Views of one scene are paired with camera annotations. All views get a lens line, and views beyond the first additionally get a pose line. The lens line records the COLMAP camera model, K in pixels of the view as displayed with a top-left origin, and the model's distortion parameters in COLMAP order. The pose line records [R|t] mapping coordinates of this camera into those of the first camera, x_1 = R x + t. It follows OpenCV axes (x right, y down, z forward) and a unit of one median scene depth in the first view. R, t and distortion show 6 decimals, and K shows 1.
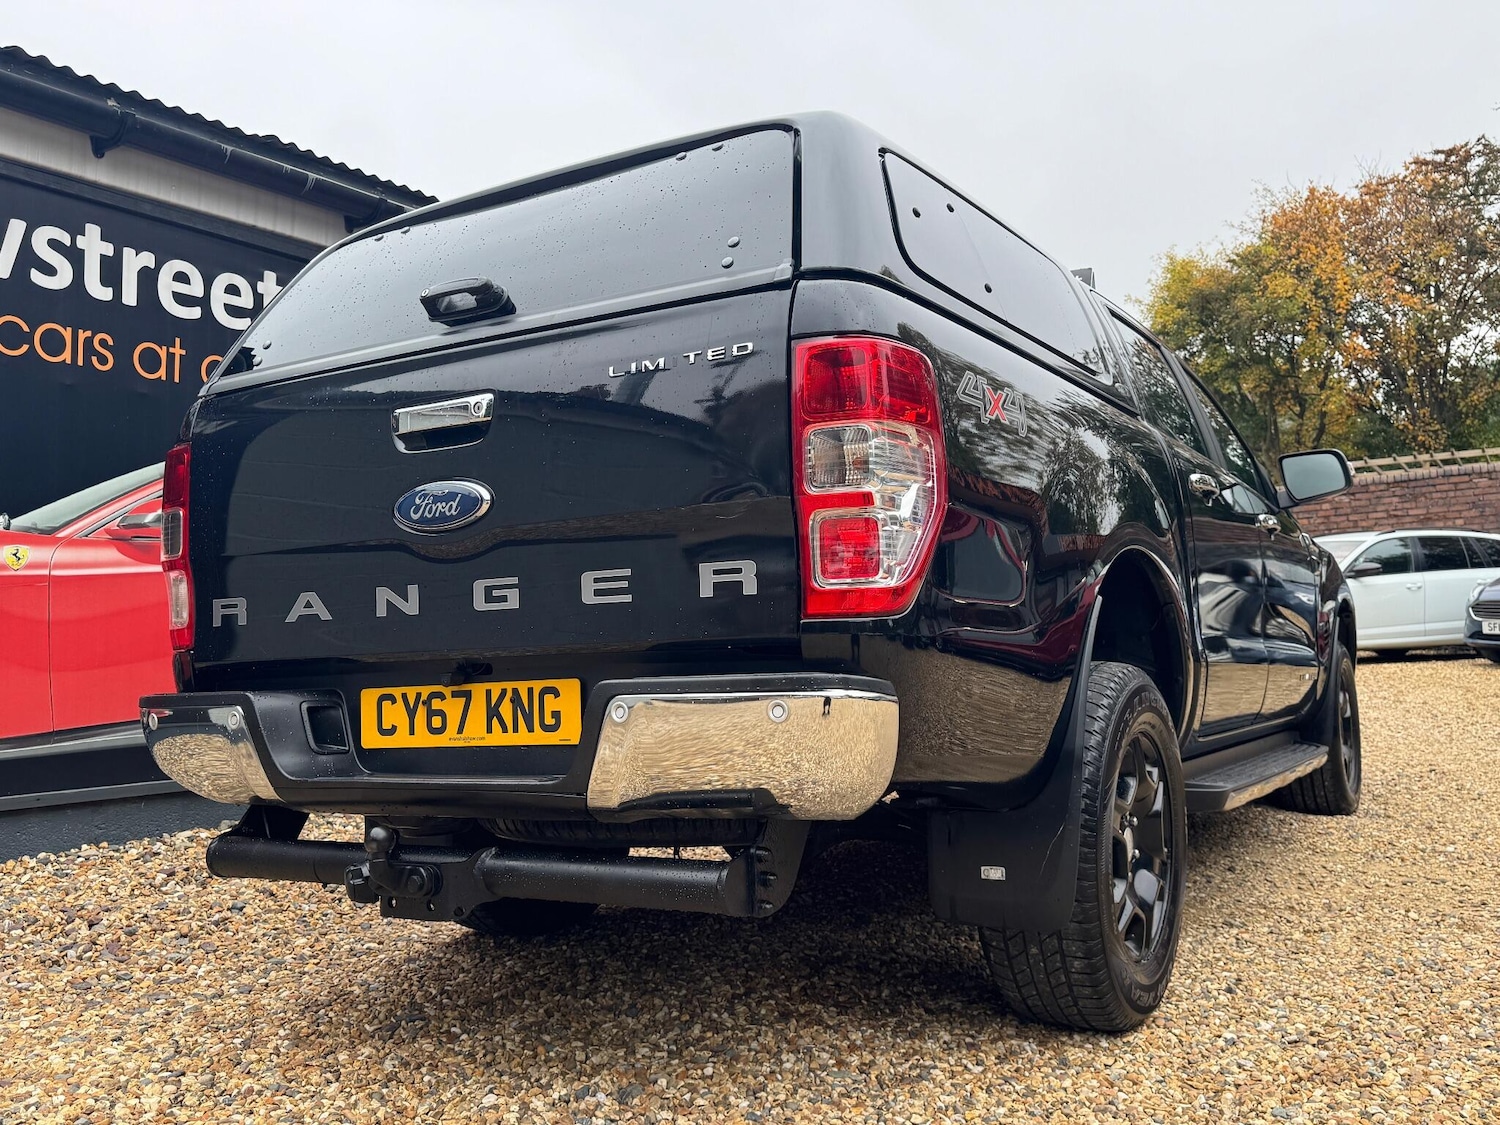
lens RADIAL K [[1328.4, 0, 747.3], [0, 1328.4, 579.1], [0, 0, 1]] dist [0.078884, -0.134492]
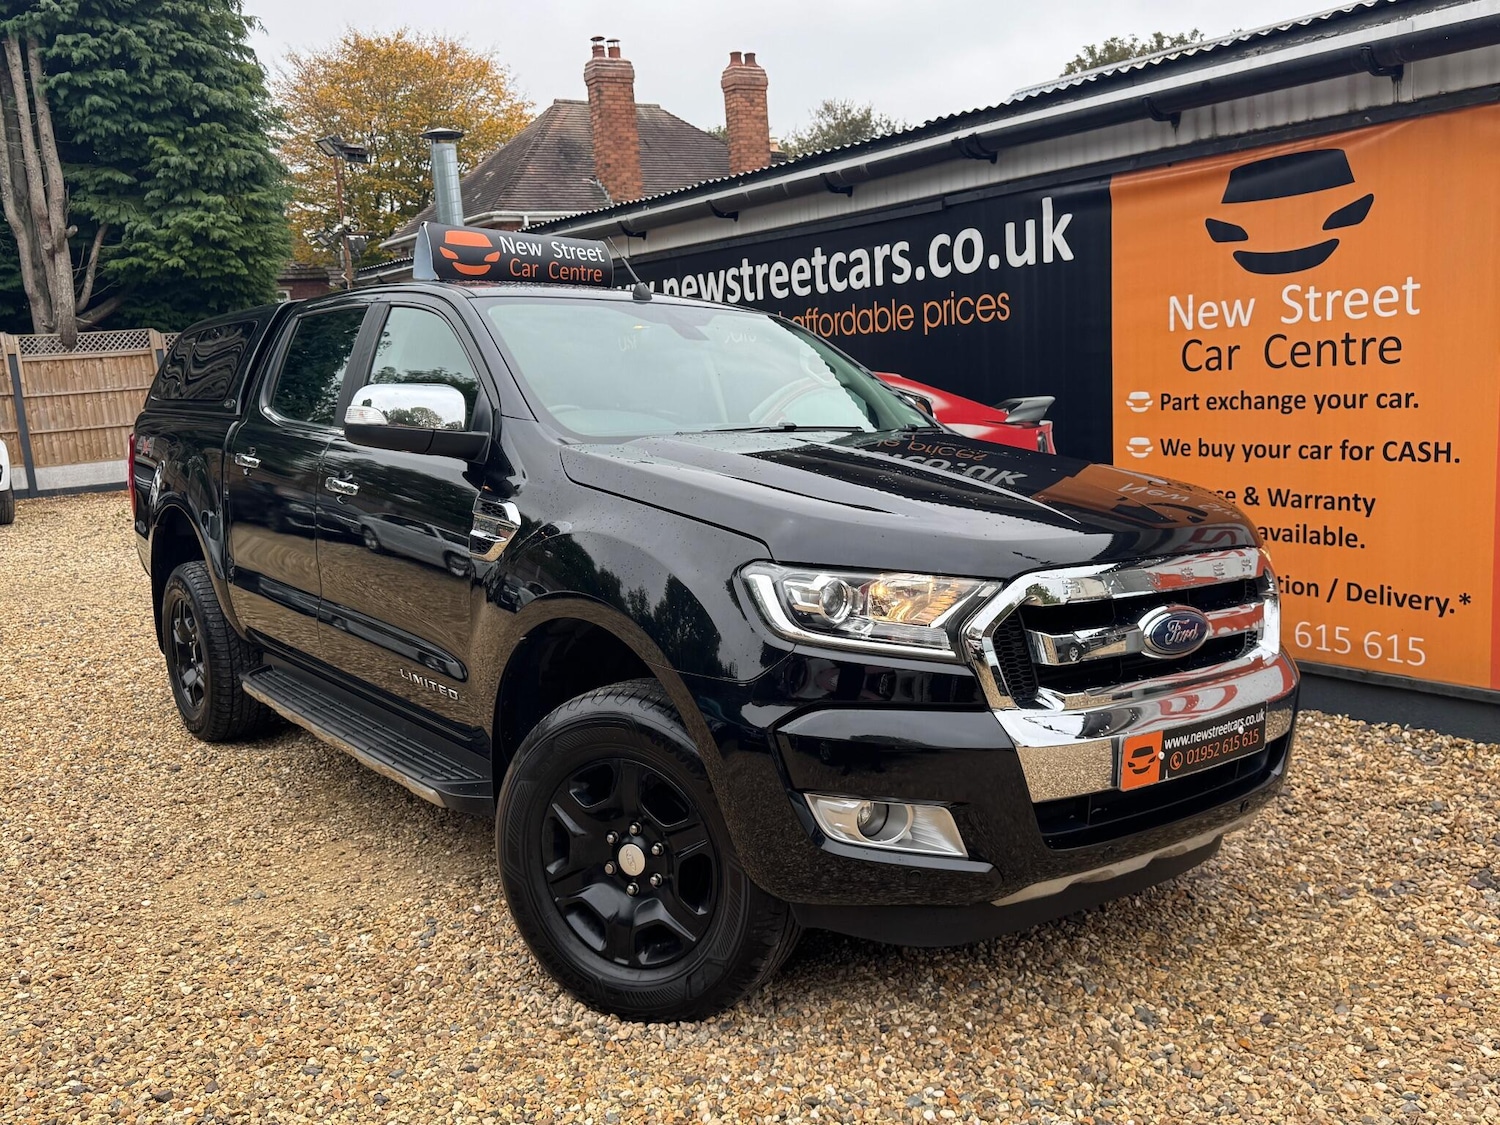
lens RADIAL K [[1264.6, 0, 755.0], [0, 1264.6, 565.4], [0, 0, 1]] dist [0.043994, -0.058202]
pose [[-0.349864, 0.156055, -0.923711, 1.644966], [0.073592, 0.987559, 0.138968, -0.142675], [0.933905, -0.019358, -0.356996, 2.368527]]
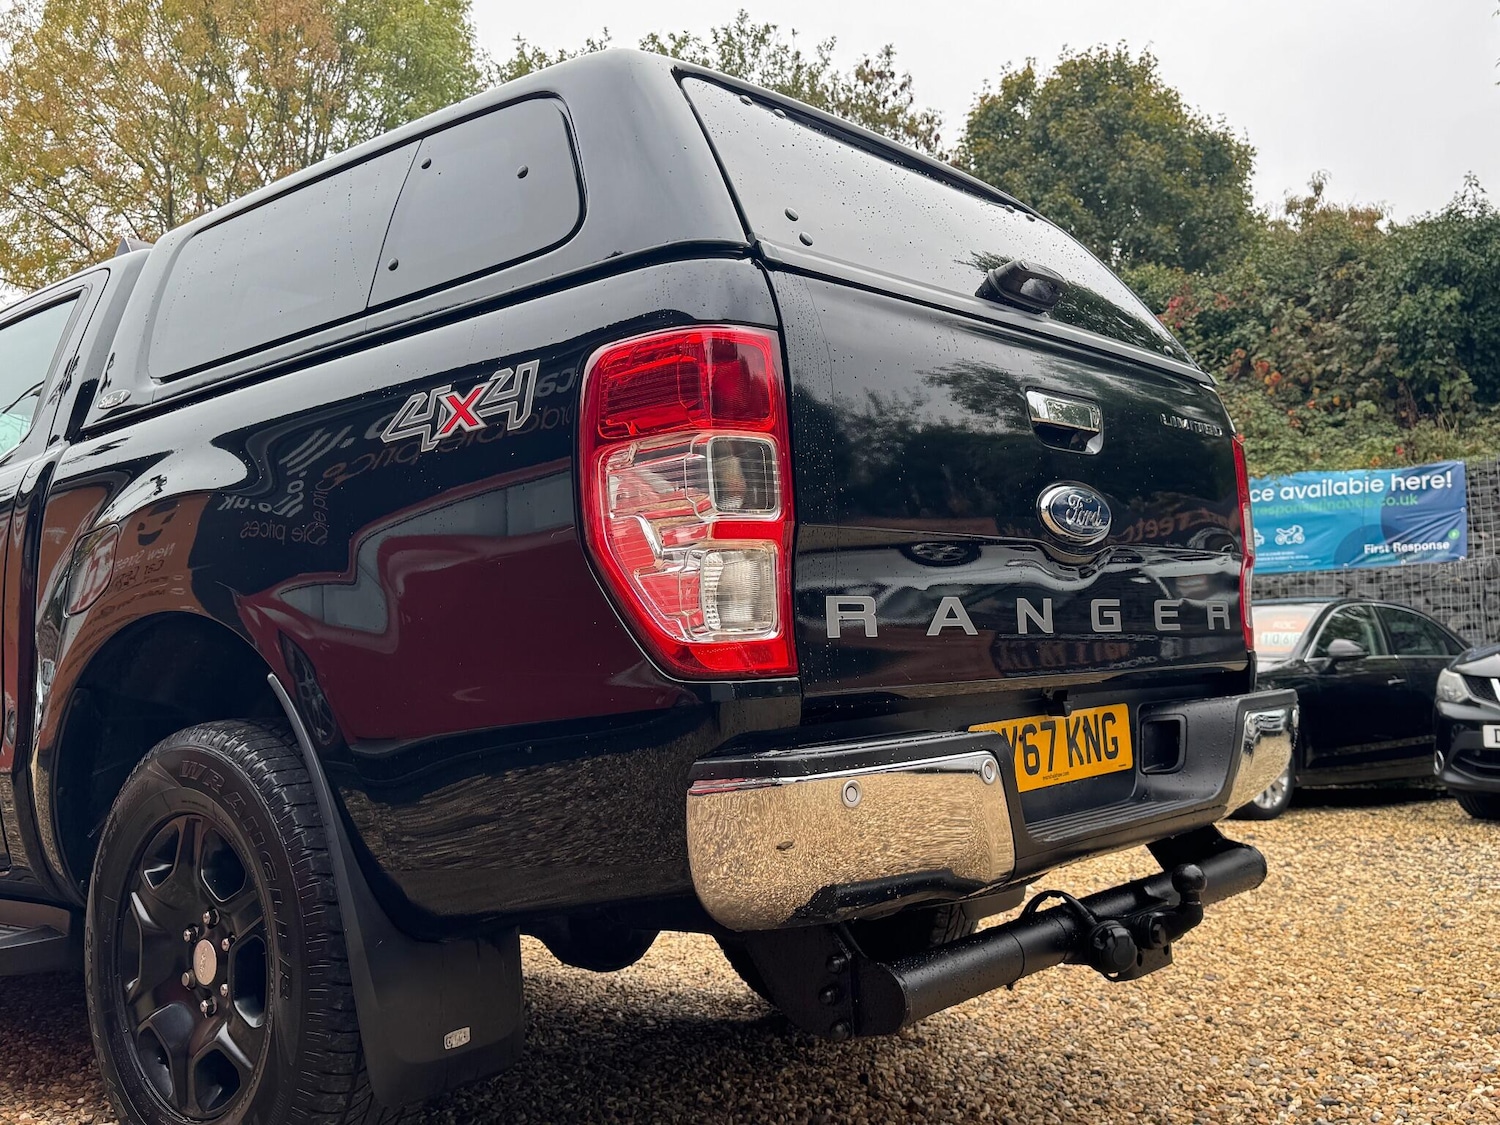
lens RADIAL K [[1442.4, 0, 763.2], [0, 1442.4, 560.1], [0, 0, 1]] dist [0.088544, -0.154929]
pose [[0.161728, 0.100256, 0.981729, -0.991783], [-0.010588, 0.994945, -0.099862, 0.061992], [-0.986779, 0.005756, 0.161972, 0.851338]]
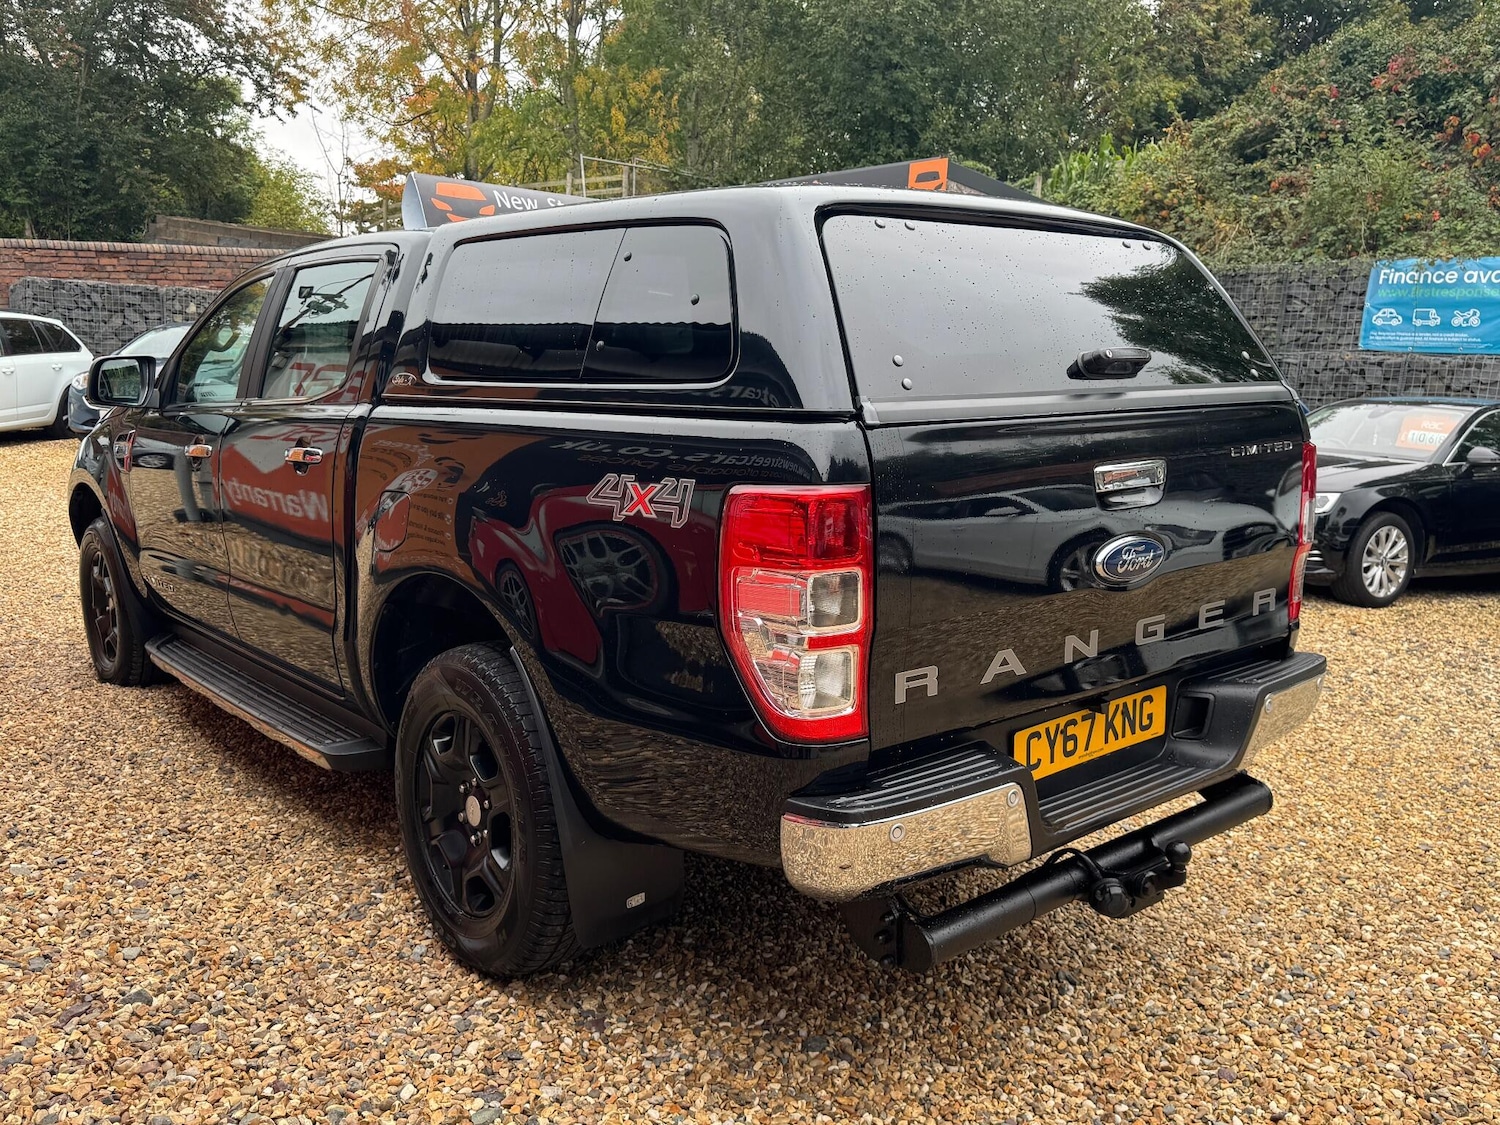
lens RADIAL K [[1264.6, 0, 755.0], [0, 1264.6, 565.4], [0, 0, 1]] dist [0.043994, -0.058202]
pose [[0.325005, -0.124484, 0.937484, -1.080700], [-0.065301, 0.985979, 0.153562, -0.156246], [-0.943455, -0.111127, 0.312319, 0.780795]]
